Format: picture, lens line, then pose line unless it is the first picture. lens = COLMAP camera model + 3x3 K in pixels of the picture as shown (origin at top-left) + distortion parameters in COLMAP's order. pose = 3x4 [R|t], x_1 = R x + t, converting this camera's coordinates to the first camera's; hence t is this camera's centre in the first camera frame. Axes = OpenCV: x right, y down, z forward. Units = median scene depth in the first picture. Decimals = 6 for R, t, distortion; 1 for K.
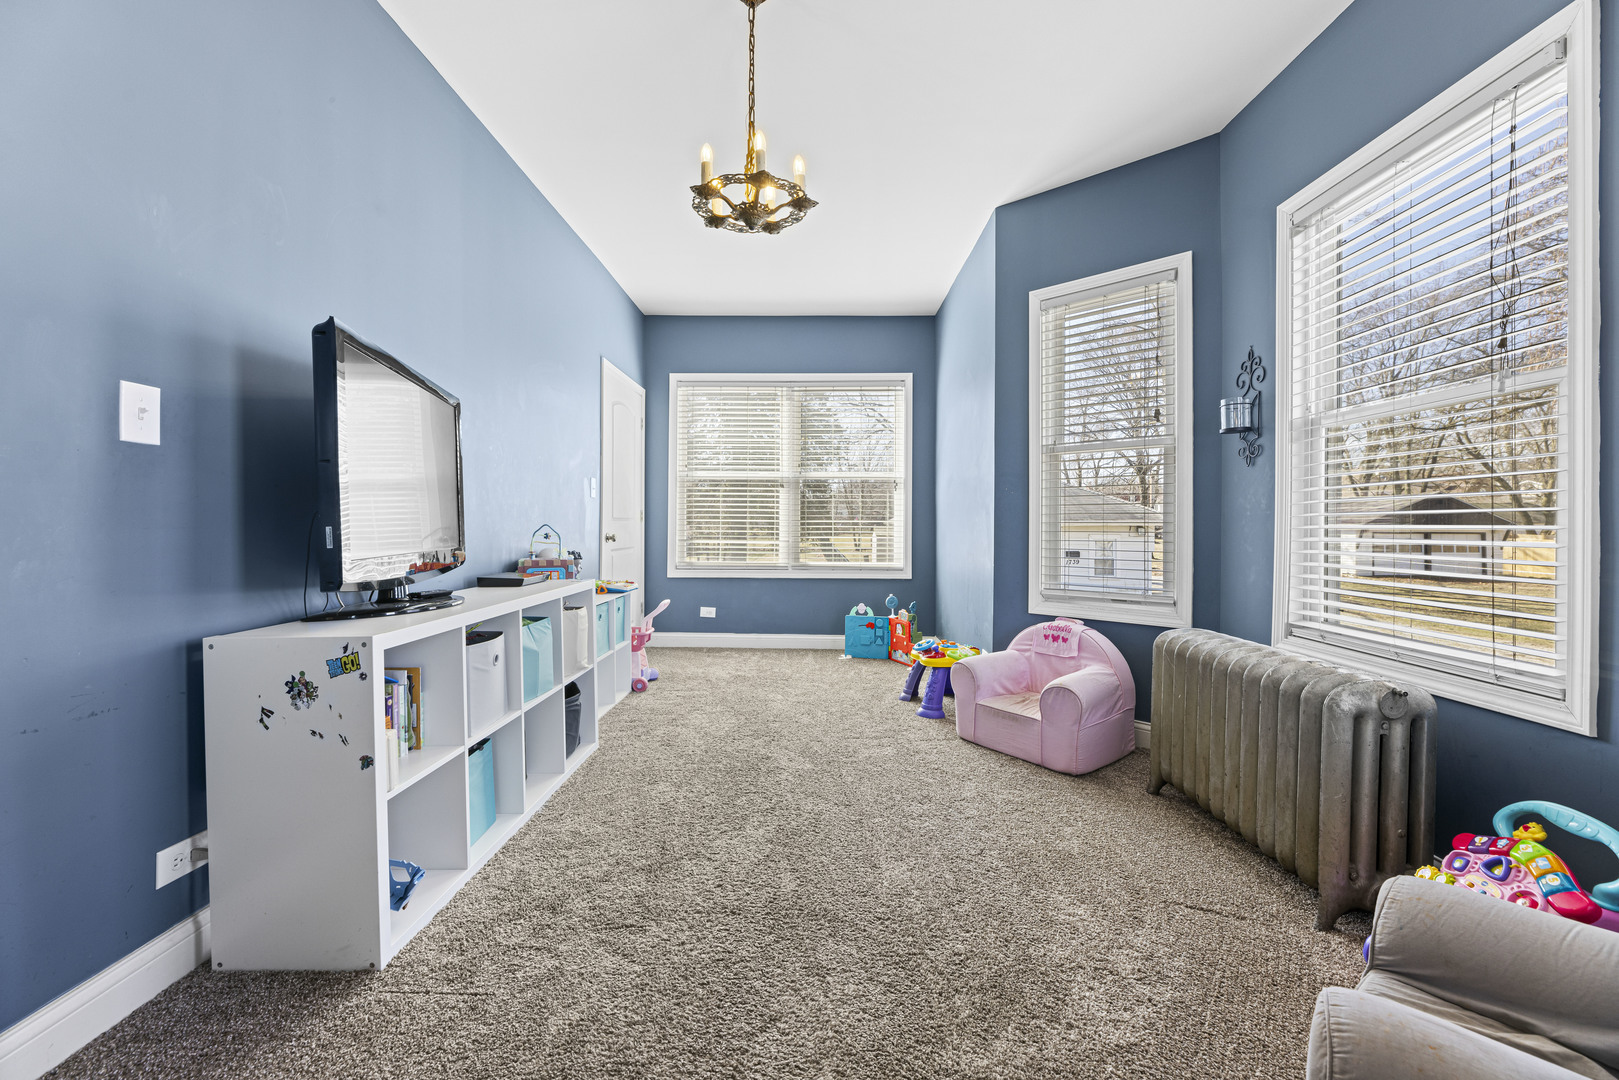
lens RADIAL K [[642.7, 0, 844.3], [0, 642.7, 544.9], [0, 0, 1]] dist [-0.001475, -0.000346]
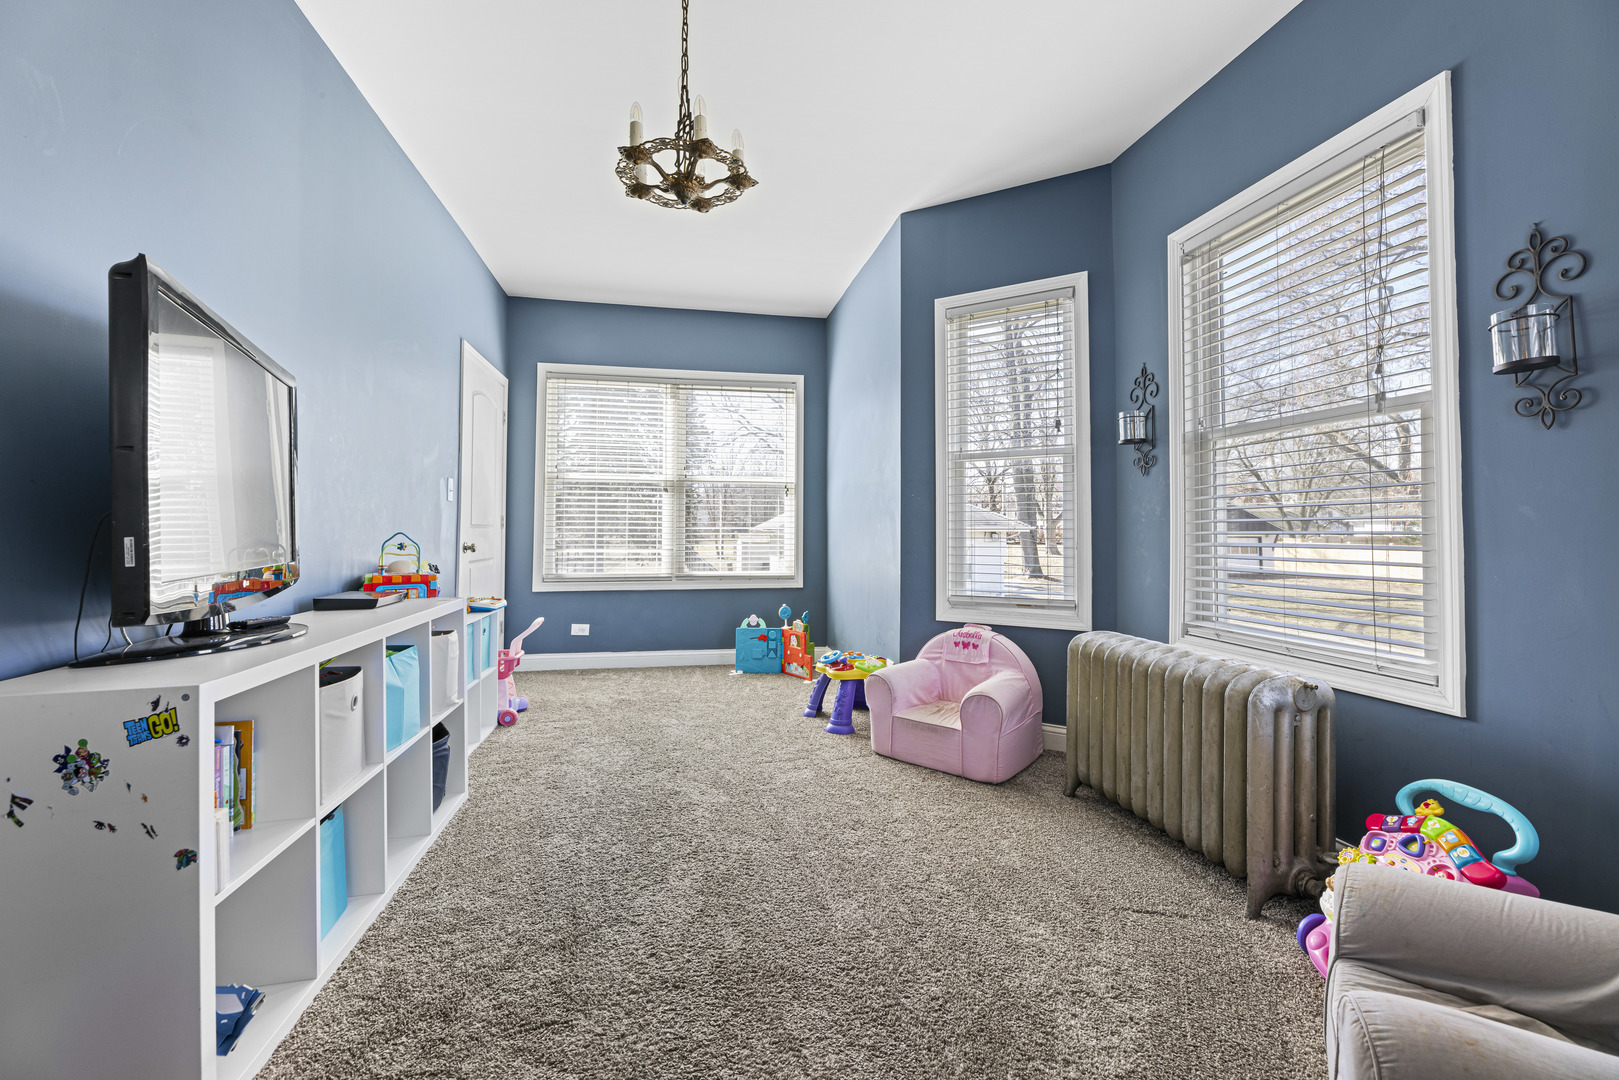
lens RADIAL K [[642.7, 0, 809.3], [0, 642.7, 531.5], [0, 0, 1]] dist [-0.001475, -0.000346]
pose [[0.977851, -0.002925, 0.209283, -0.163857], [0.009314, 0.999520, -0.029552, -0.005122], [-0.209096, 0.030846, 0.977408, 0.101582]]
